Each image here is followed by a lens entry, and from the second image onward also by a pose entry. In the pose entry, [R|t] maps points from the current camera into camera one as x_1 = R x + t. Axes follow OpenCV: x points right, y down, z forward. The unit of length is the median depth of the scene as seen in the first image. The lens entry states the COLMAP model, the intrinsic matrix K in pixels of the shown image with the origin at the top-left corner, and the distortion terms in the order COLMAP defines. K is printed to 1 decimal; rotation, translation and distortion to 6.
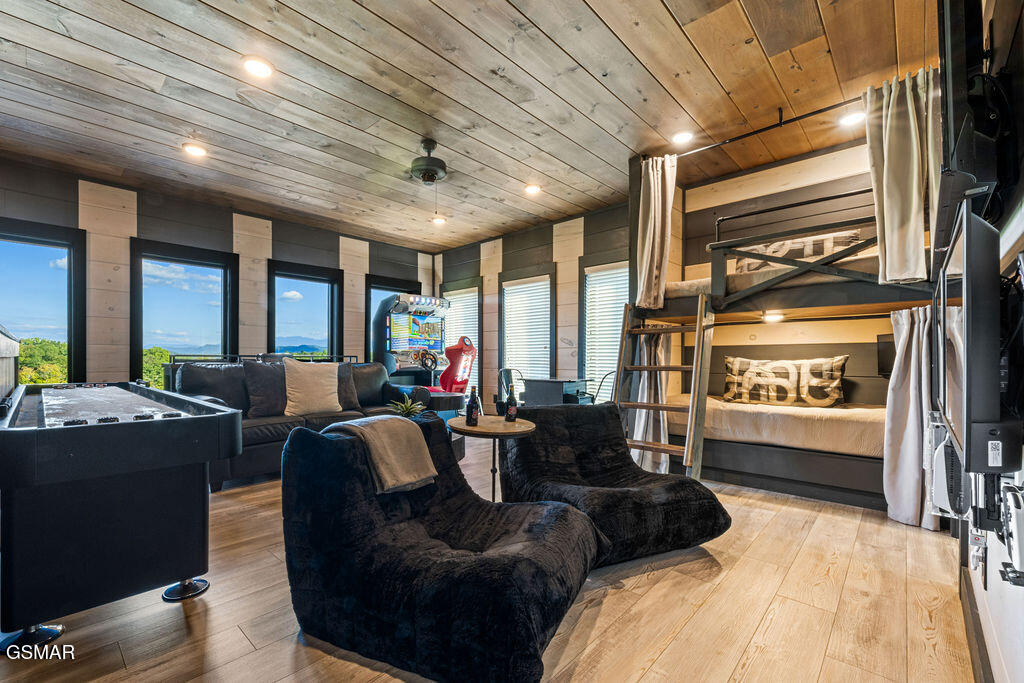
lens RADIAL K [[436.0, 0, 492.2], [0, 436.0, 359.3], [0, 0, 1]] dist [-0.000351, 0.000003]
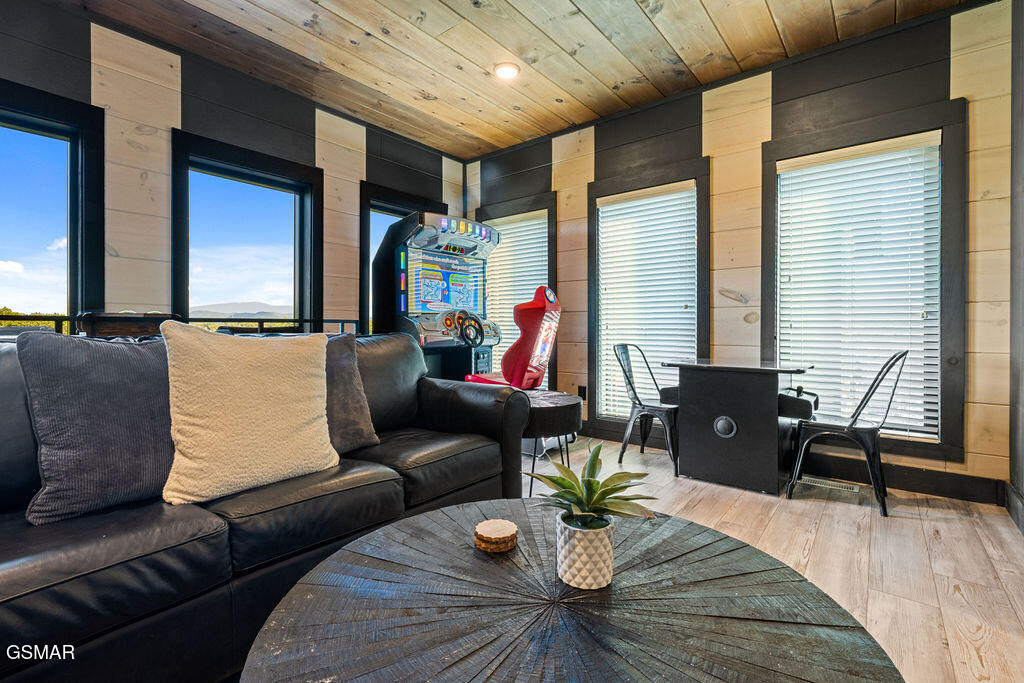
lens RADIAL K [[464.0, 0, 509.9], [0, 464.0, 330.1], [0, 0, 1]] dist [-0.004427, -0.000320]
pose [[0.996521, -0.000988, 0.083341, -0.149907], [0.000580, 0.999988, 0.004919, 0.000543], [-0.083345, -0.004854, 0.996509, 0.382156]]
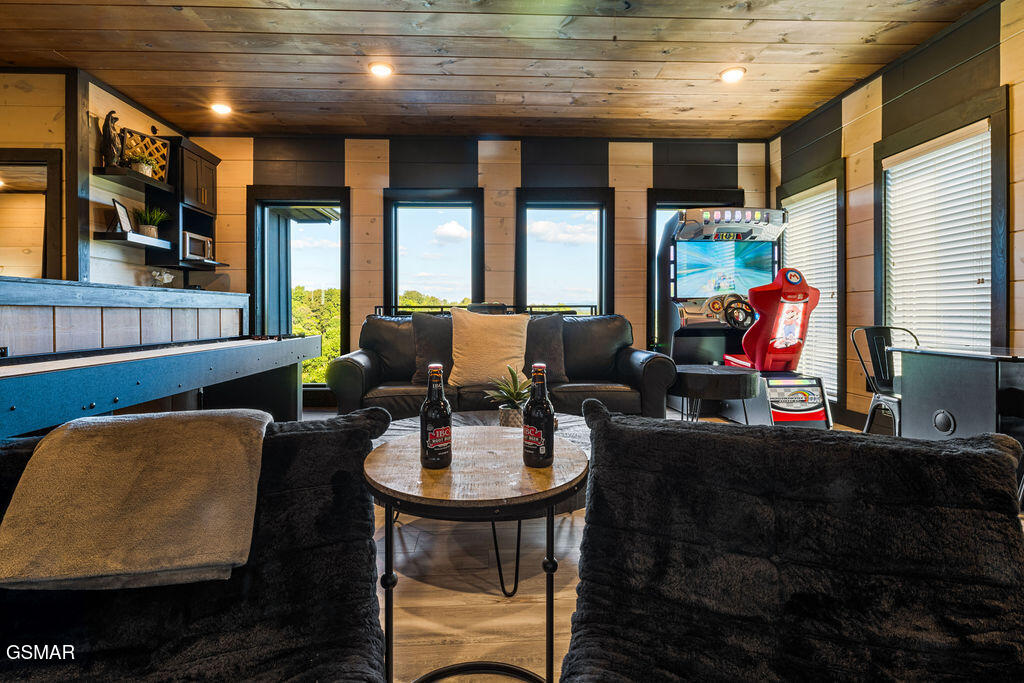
lens RADIAL K [[524.1, 0, 511.2], [0, 524.1, 316.8], [0, 0, 1]] dist [0.001477, 0.000384]
pose [[0.728225, -0.002432, -0.685334, 0.131030], [0.005250, 0.999984, 0.002030, 0.006254], [0.685318, -0.005077, 0.728227, 0.248662]]
